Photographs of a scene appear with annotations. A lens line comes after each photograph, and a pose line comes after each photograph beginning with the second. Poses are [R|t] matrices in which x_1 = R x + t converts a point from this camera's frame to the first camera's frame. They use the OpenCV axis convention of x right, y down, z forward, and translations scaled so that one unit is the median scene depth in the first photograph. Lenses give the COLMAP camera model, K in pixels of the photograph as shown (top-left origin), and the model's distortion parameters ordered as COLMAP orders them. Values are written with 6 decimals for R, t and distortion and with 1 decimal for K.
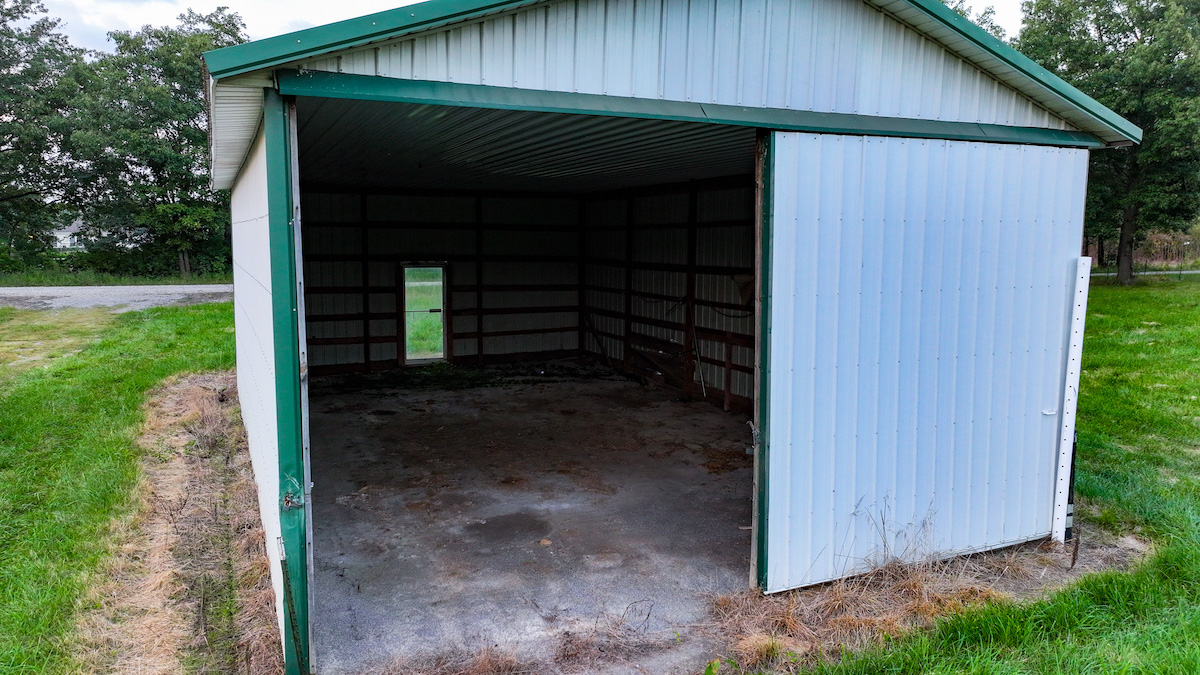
lens RADIAL K [[843.0, 0, 600.0], [0, 843.0, 337.5], [0, 0, 1]] dist [-0.002785, 0.019267]
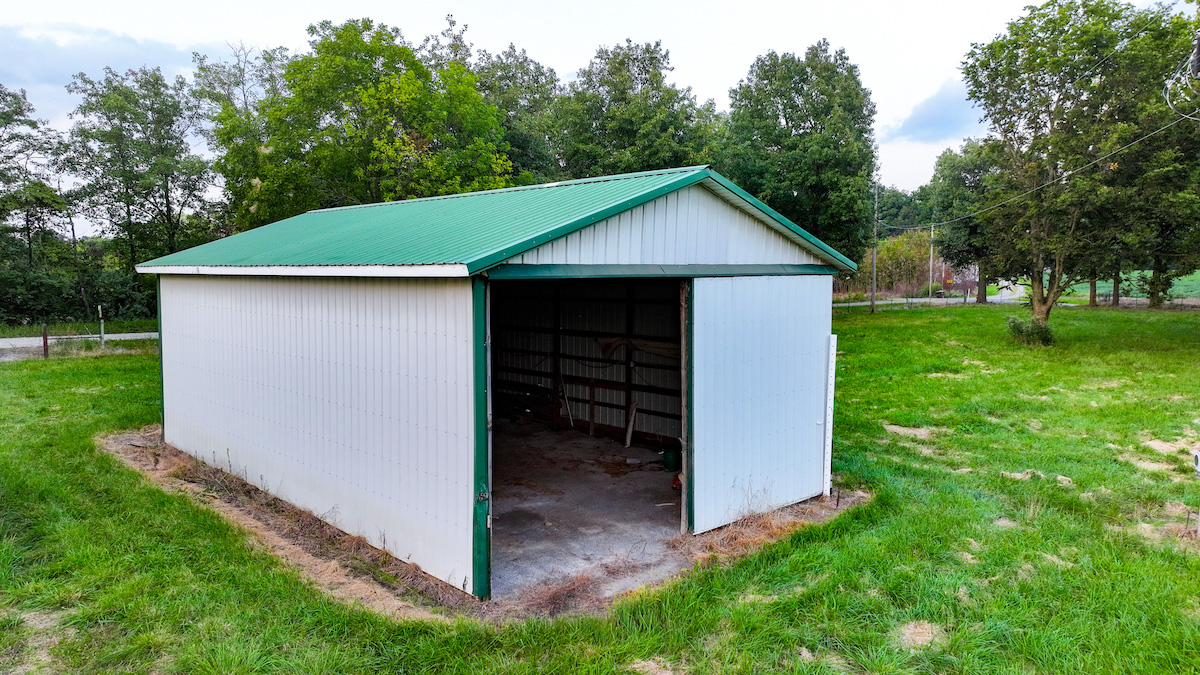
lens RADIAL K [[843.0, 0, 600.0], [0, 843.0, 337.5], [0, 0, 1]] dist [-0.002785, 0.019267]
pose [[0.948352, -0.027581, 0.316019, -0.474060], [0.038490, 0.998857, -0.028329, -0.059217], [-0.314877, 0.039029, 0.948330, -0.556615]]
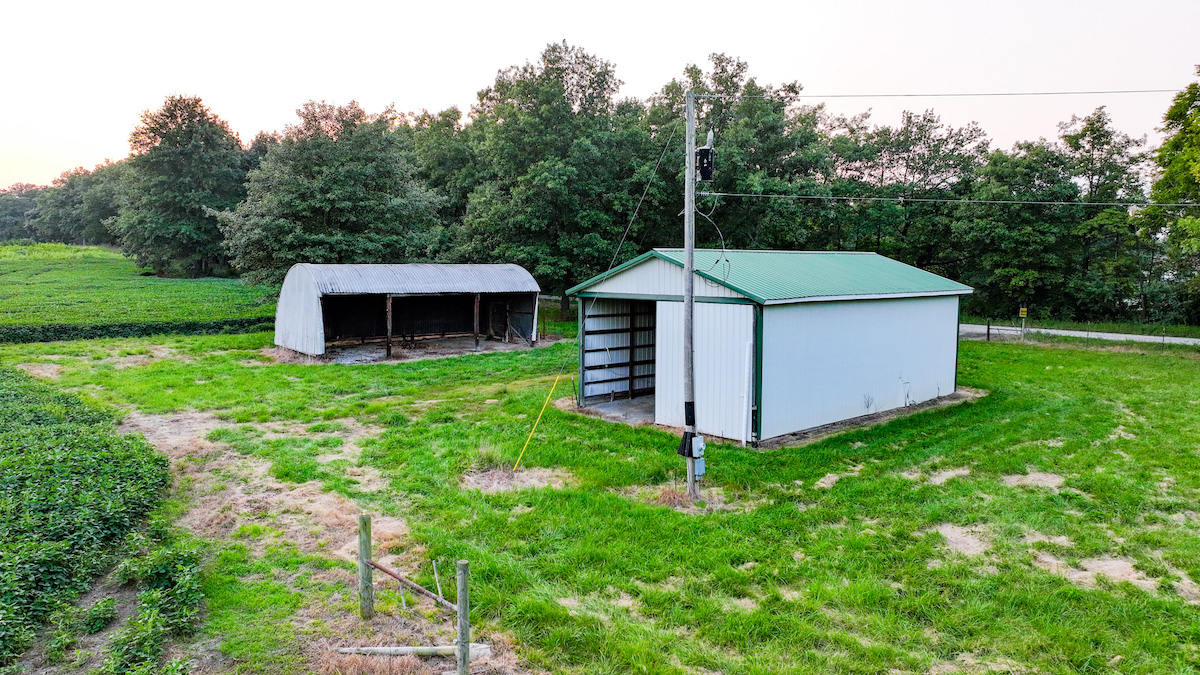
lens RADIAL K [[836.6, 0, 600.0], [0, 836.6, 337.5], [0, 0, 1]] dist [-0.007969, 0.001607]
pose [[0.313420, 0.086700, -0.945649, 3.089890], [-0.117034, 0.991758, 0.052139, -0.191006], [0.942375, 0.094332, 0.320984, -0.366056]]
